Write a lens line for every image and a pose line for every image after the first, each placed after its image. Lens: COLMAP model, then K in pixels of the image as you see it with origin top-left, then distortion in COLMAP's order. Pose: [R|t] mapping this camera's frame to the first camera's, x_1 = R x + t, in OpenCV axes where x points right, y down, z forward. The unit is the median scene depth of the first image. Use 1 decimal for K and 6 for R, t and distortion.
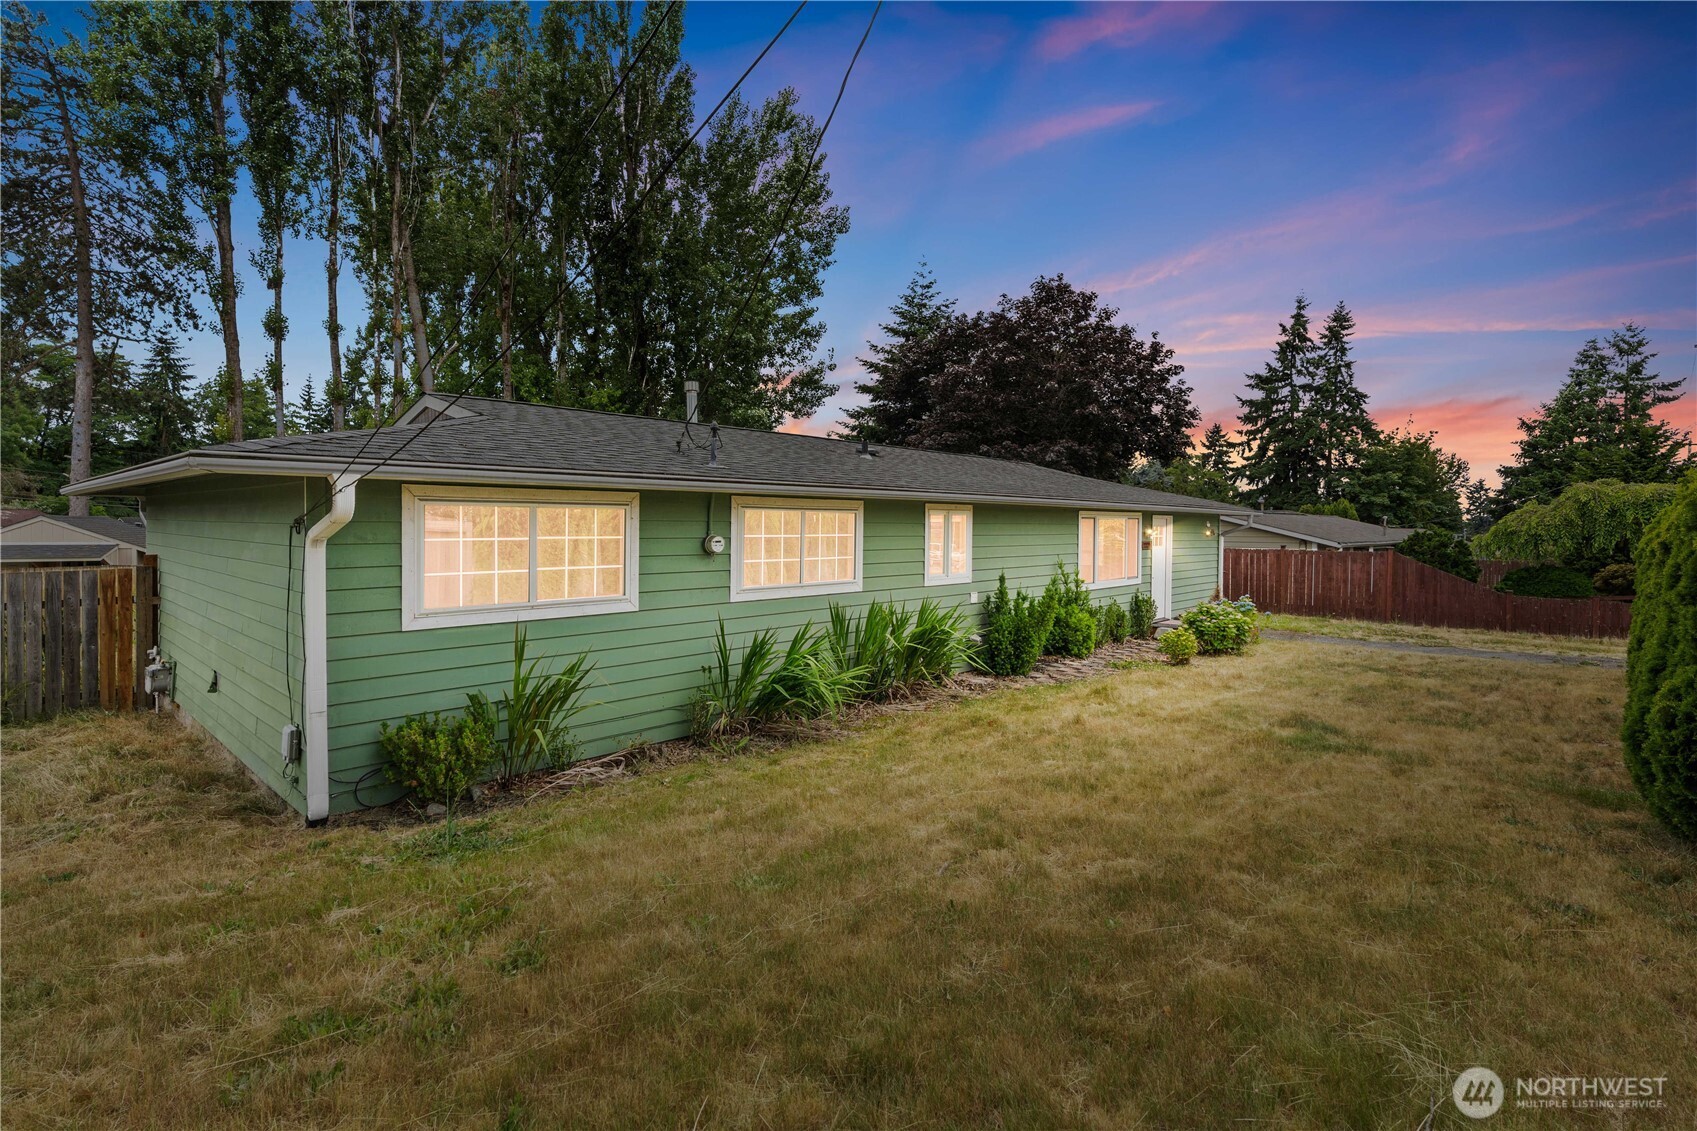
lens RADIAL K [[833.8, 0, 853.4], [0, 833.8, 559.9], [0, 0, 1]] dist [0.010969, 0.000119]
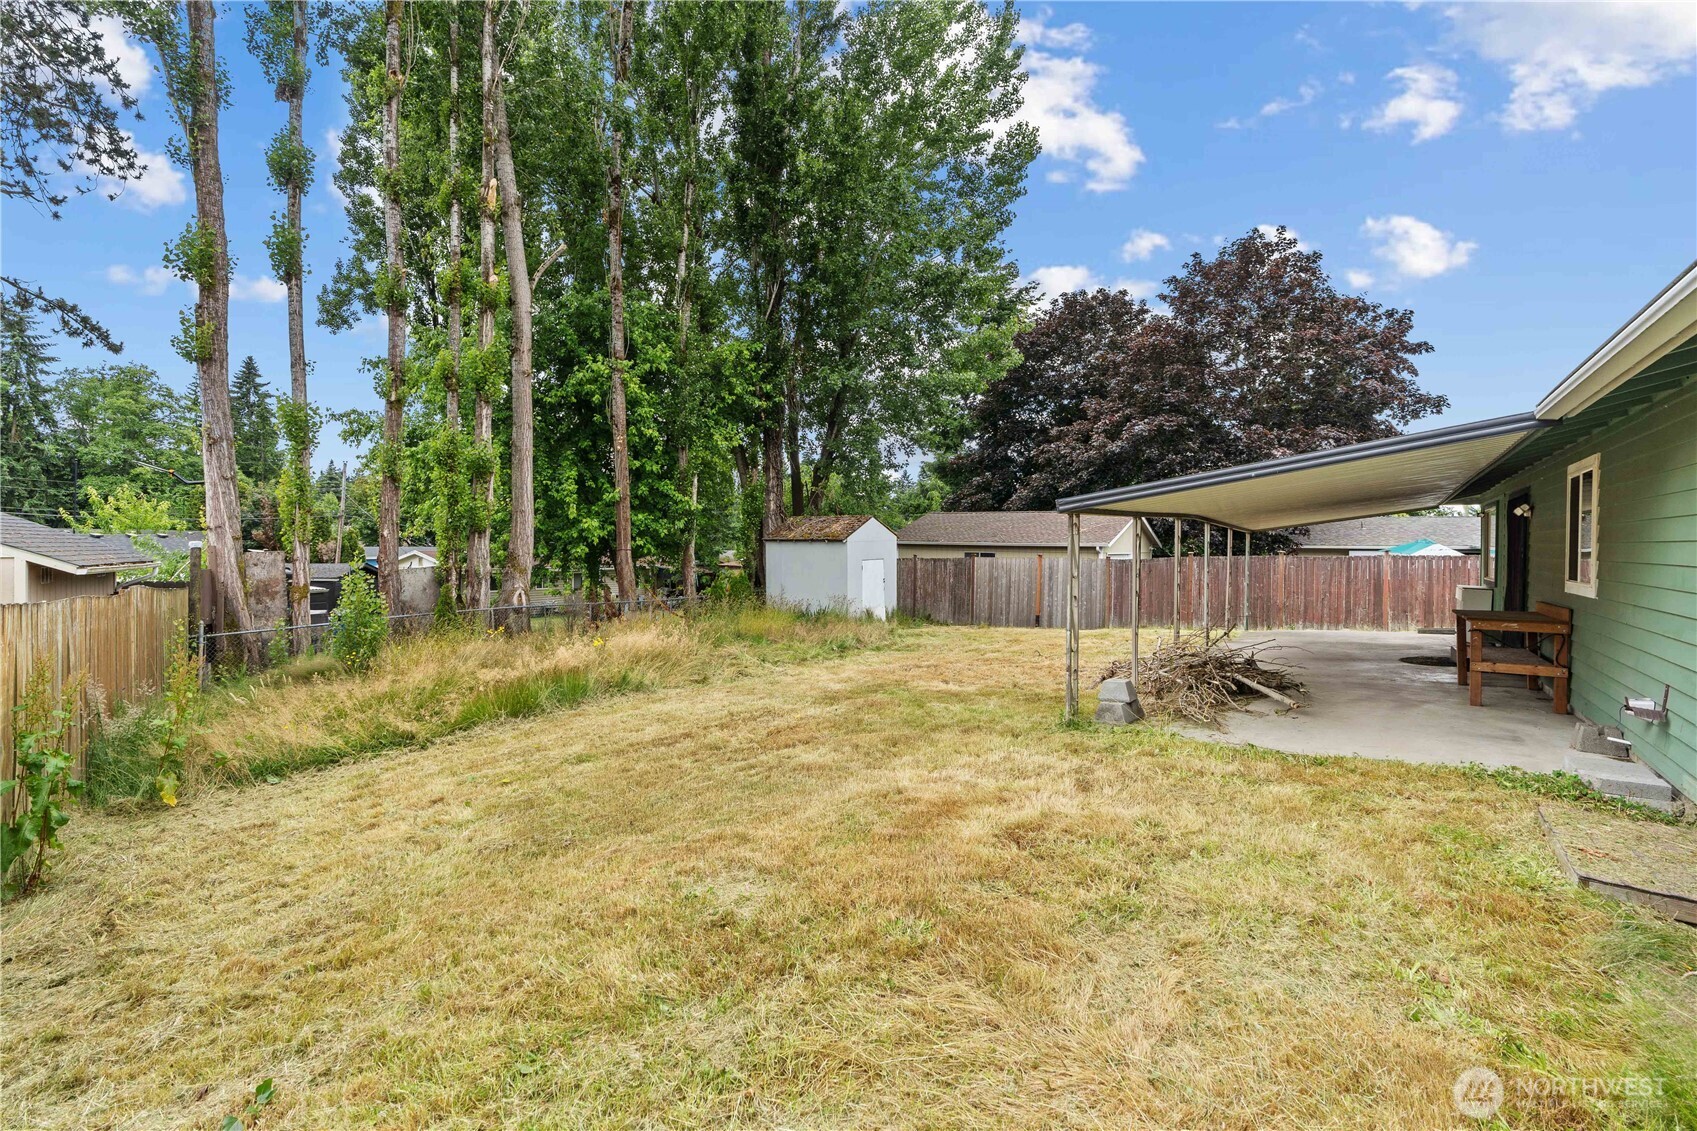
lens RADIAL K [[763.9, 0, 843.0], [0, 763.9, 566.8], [0, 0, 1]] dist [0.008321, 0.001376]
pose [[0.990129, -0.002556, 0.140133, -0.187923], [0.004022, 0.999940, -0.010175, -0.001415], [-0.140098, 0.010638, 0.990080, 0.208998]]
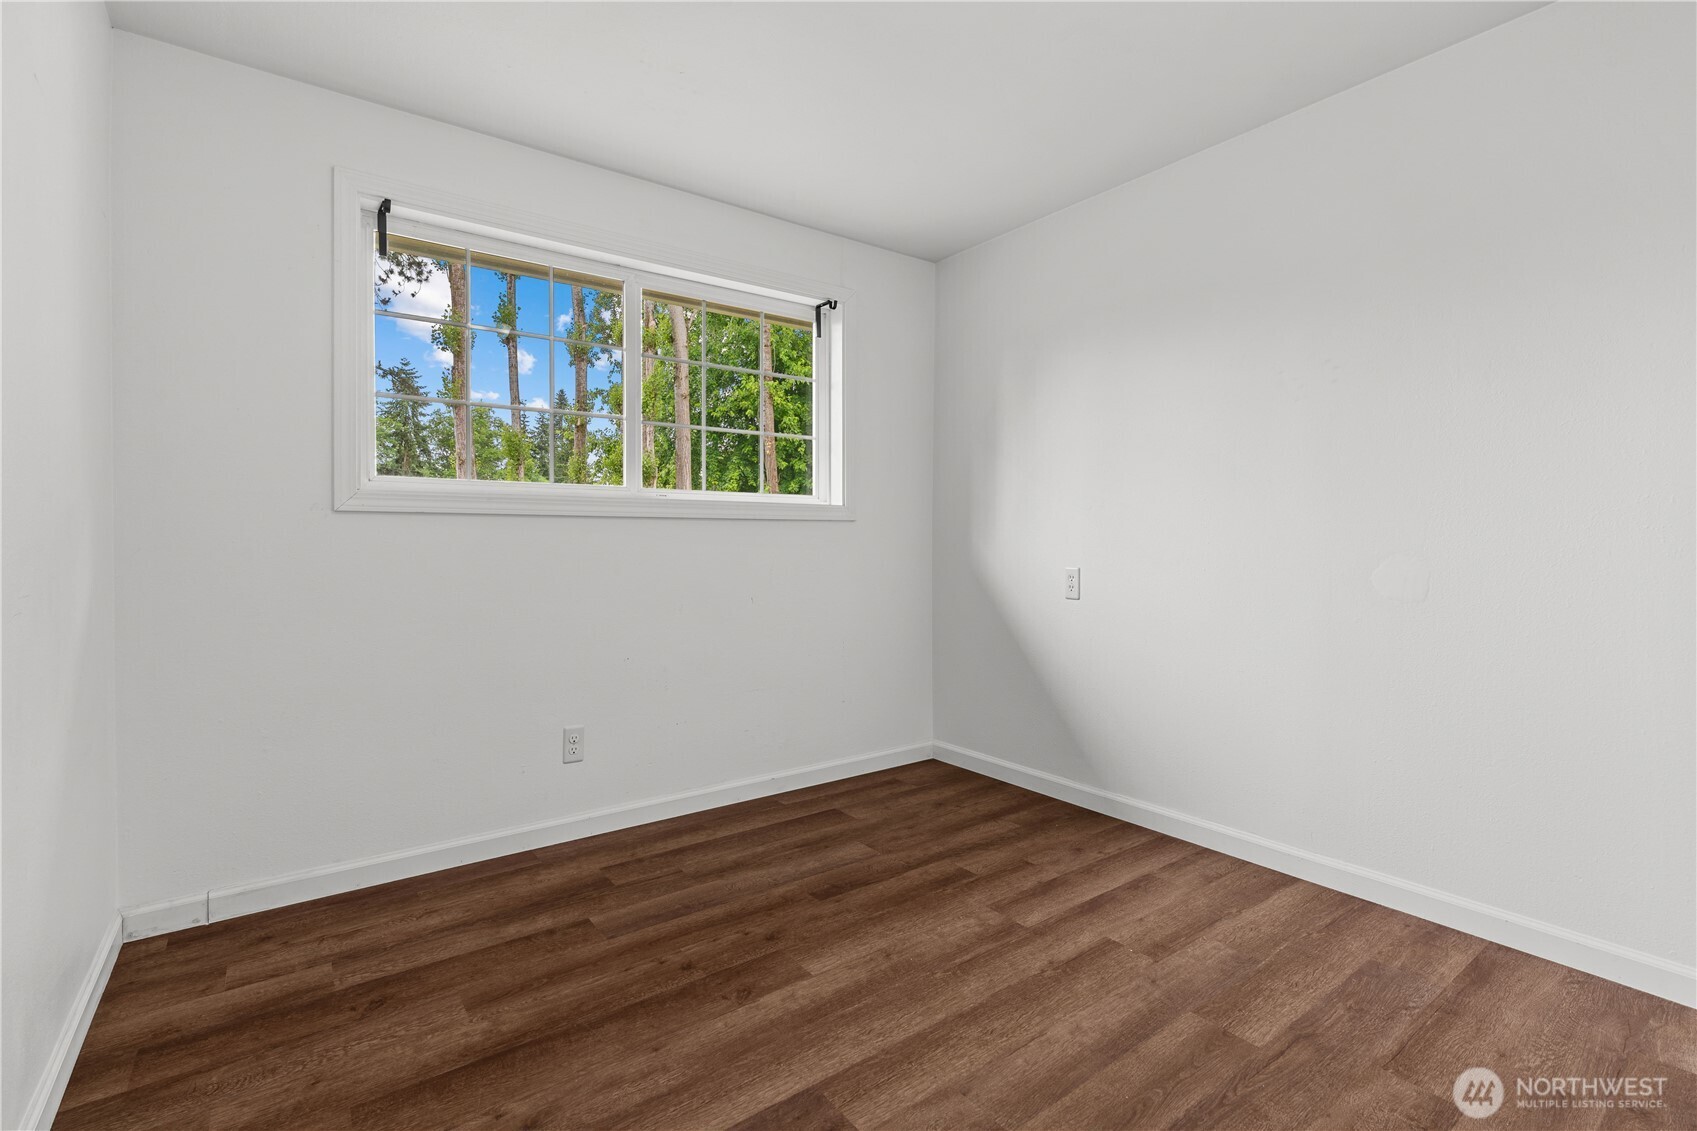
lens RADIAL K [[763.9, 0, 857.8], [0, 763.9, 556.9], [0, 0, 1]] dist [0.008321, 0.001376]
pose [[0.987380, -0.008206, -0.158157, -0.124005], [0.005159, 0.999793, -0.019664, 0.005462], [0.158286, 0.018600, 0.987218, 0.169026]]
